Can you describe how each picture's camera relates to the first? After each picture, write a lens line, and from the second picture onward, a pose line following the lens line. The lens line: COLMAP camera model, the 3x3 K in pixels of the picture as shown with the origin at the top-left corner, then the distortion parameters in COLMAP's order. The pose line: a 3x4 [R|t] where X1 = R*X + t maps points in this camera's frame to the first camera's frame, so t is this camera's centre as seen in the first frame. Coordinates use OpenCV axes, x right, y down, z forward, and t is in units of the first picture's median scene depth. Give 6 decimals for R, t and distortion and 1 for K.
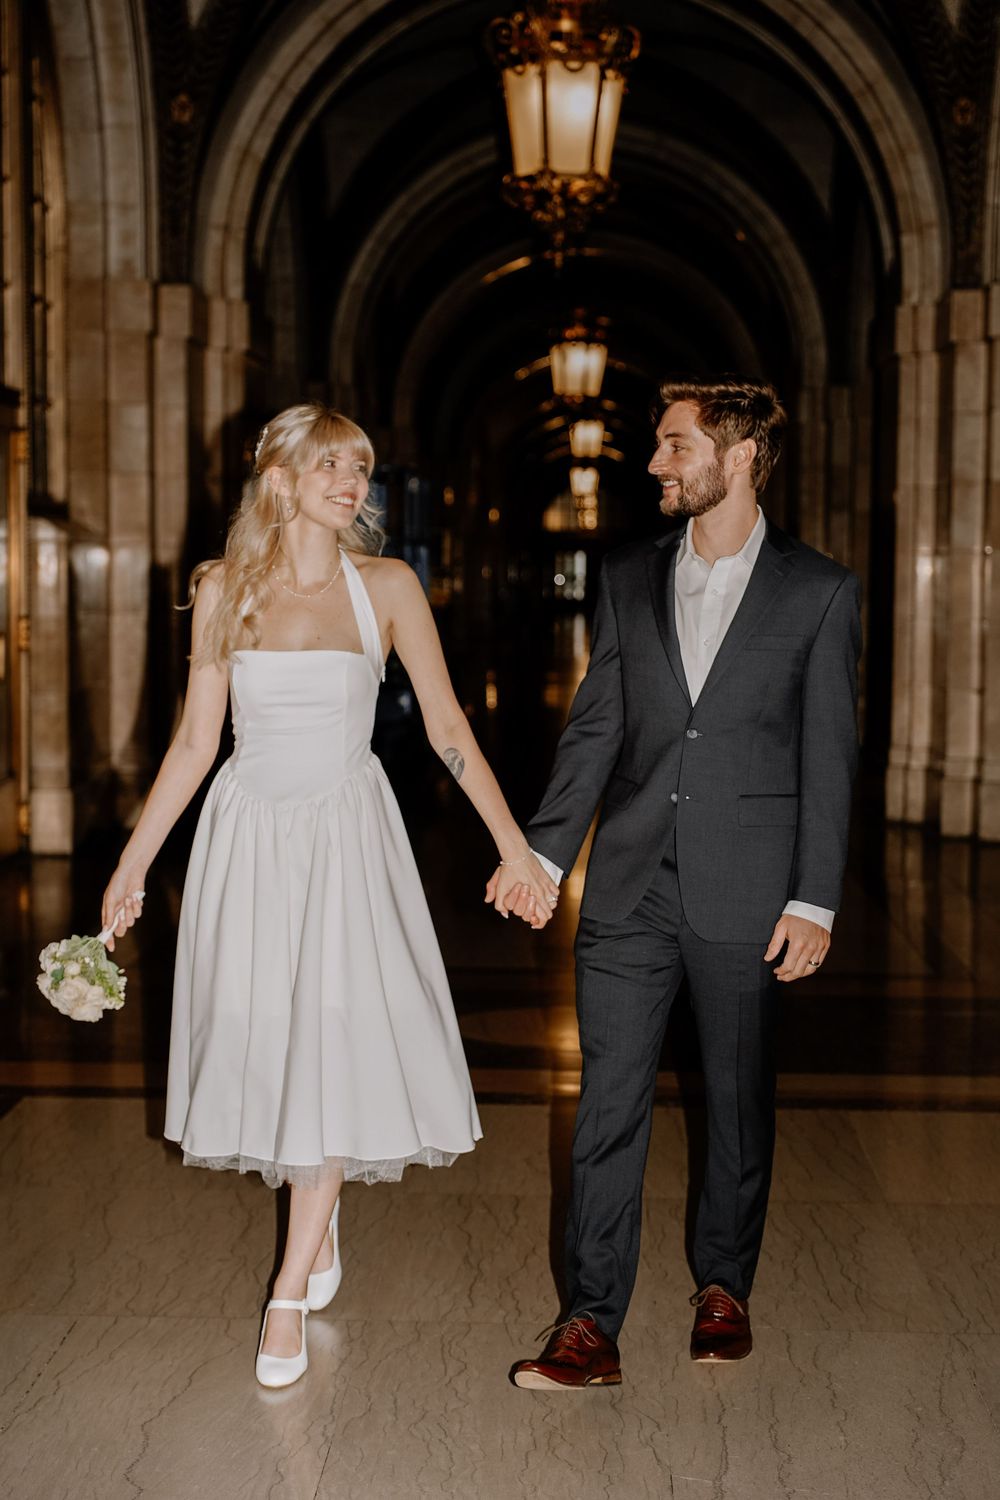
lens RADIAL K [[2197.9, 0, 494.2], [0, 2197.9, 746.0], [0, 0, 1]] dist [0.013402, 0.000000]
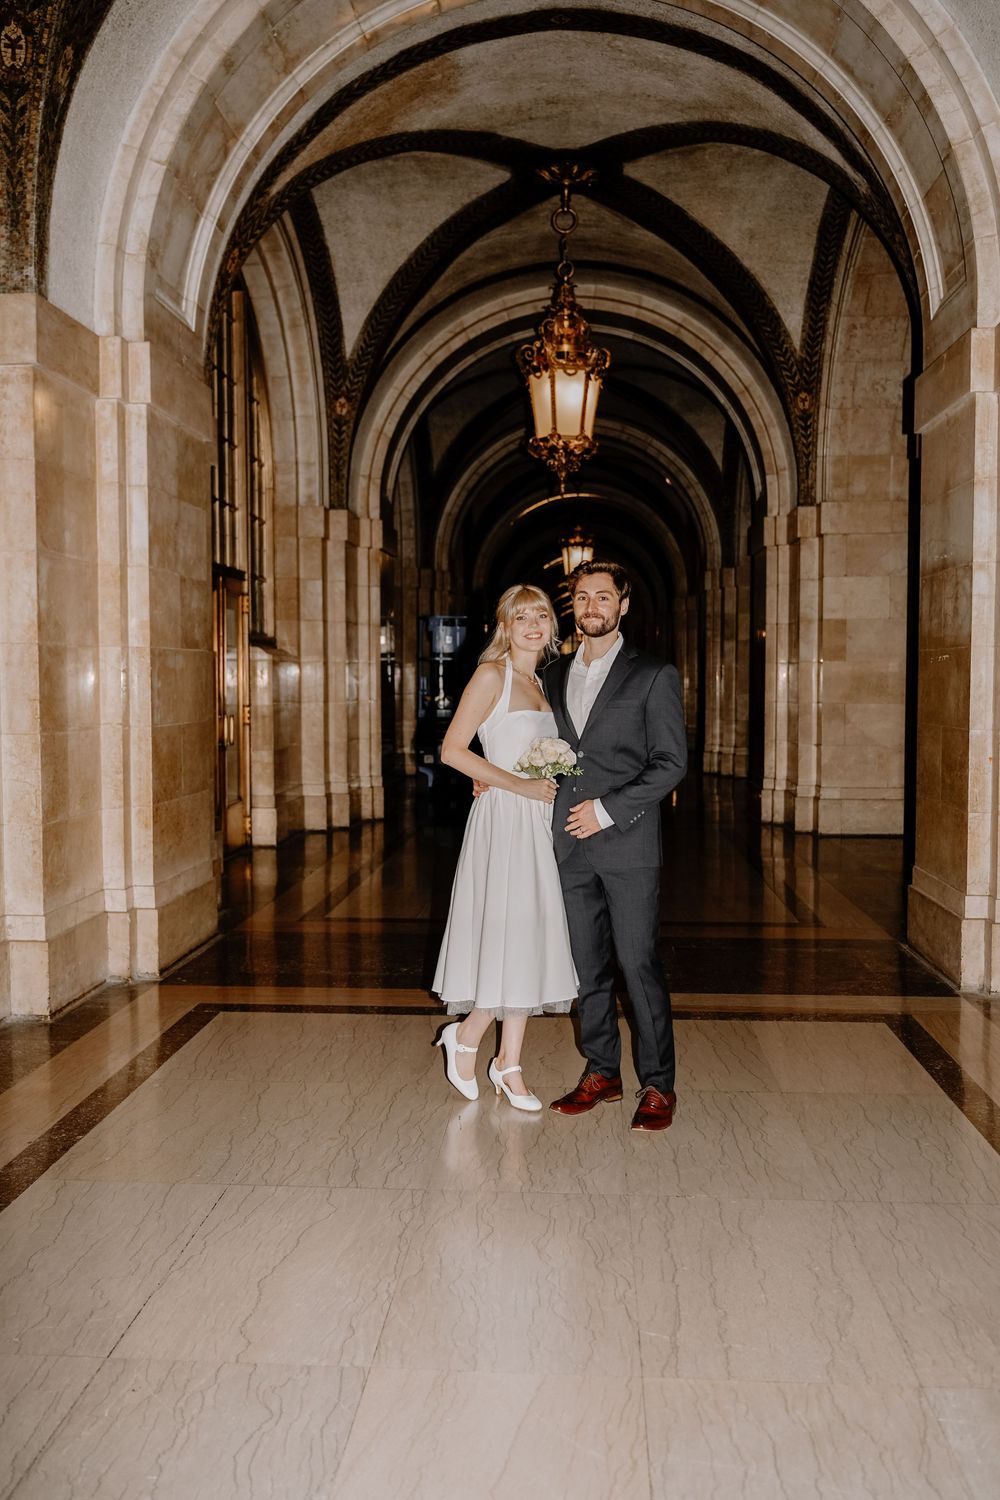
lens RADIAL K [[1166.3, 0, 512.0], [0, 1166.3, 750.1], [0, 0, 1]] dist [-0.003591, 0.005374]
pose [[0.999720, -0.007478, -0.022464, 0.008403], [0.007049, 0.999793, -0.019087, -0.005715], [0.022603, 0.018923, 0.999565, 0.109339]]
